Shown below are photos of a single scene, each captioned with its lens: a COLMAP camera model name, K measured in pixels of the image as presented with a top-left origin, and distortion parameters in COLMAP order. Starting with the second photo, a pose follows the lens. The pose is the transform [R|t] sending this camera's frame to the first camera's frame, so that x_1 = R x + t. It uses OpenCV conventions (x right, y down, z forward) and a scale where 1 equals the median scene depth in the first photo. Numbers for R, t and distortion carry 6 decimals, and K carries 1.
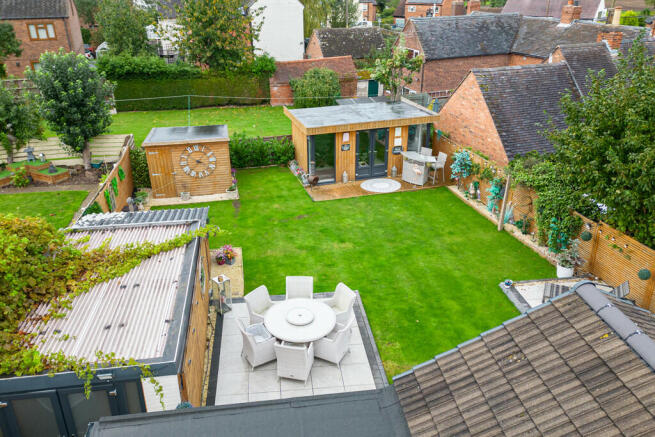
lens RADIAL K [[525.8, 0, 327.5], [0, 525.8, 218.5], [0, 0, 1]] dist [0.101598, -0.115574]
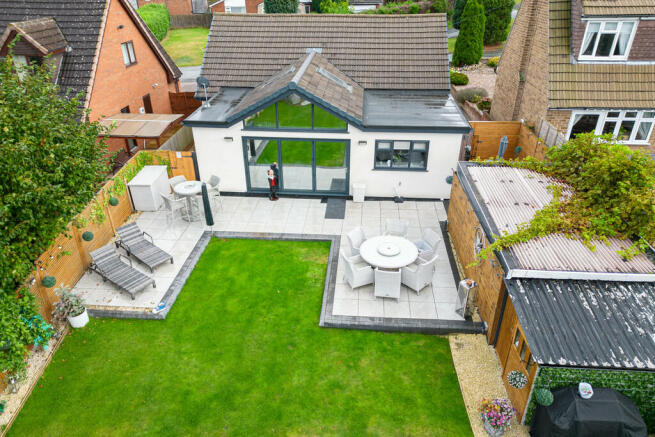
lens RADIAL K [[456.7, 0, 327.5], [0, 456.7, 218.5], [0, 0, 1]] dist [0.084009, -0.067341]
pose [[-0.978727, -0.088966, 0.184875, -0.055824], [0.097136, 0.592771, 0.799492, -0.394193], [-0.180716, 0.800442, -0.571519, 0.857527]]
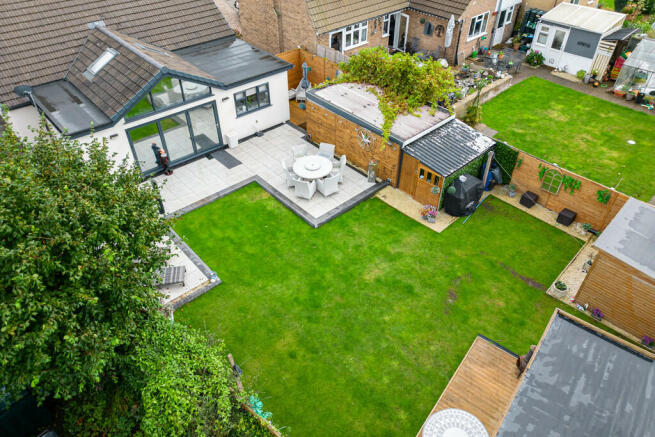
lens RADIAL K [[456.7, 0, 327.5], [0, 456.7, 218.5], [0, 0, 1]] dist [0.084009, -0.067341]
pose [[-0.826640, 0.370312, -0.423716, 0.345144], [-0.229138, 0.466212, 0.854483, -0.583013], [0.513967, 0.803440, -0.300537, 0.890306]]
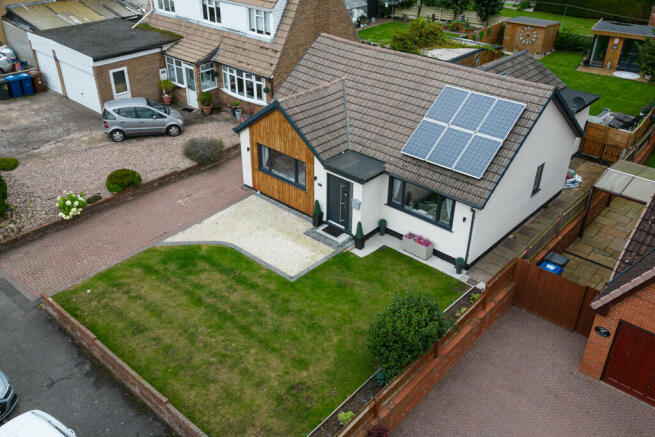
lens RADIAL K [[582.6, 0, 327.5], [0, 582.6, 218.5], [0, 0, 1]] dist [0.013590, 0.011762]
pose [[0.650585, 0.404762, -0.642578, 0.849404], [-0.329353, 0.912796, 0.241515, 0.210051], [0.684299, 0.054509, 0.727161, -0.932034]]
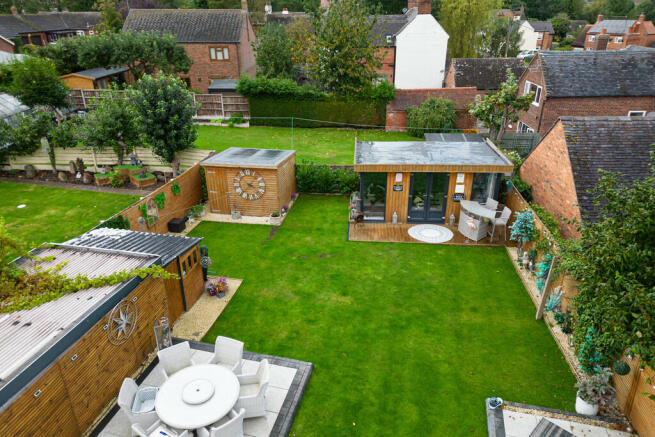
lens RADIAL K [[456.7, 0, 327.5], [0, 456.7, 218.5], [0, 0, 1]] dist [0.084009, -0.067341]
pose [[0.931529, 0.153860, -0.329516, 0.196265], [-0.153008, 0.987808, 0.028689, -0.084653], [0.329913, 0.023694, 0.943714, 0.179662]]
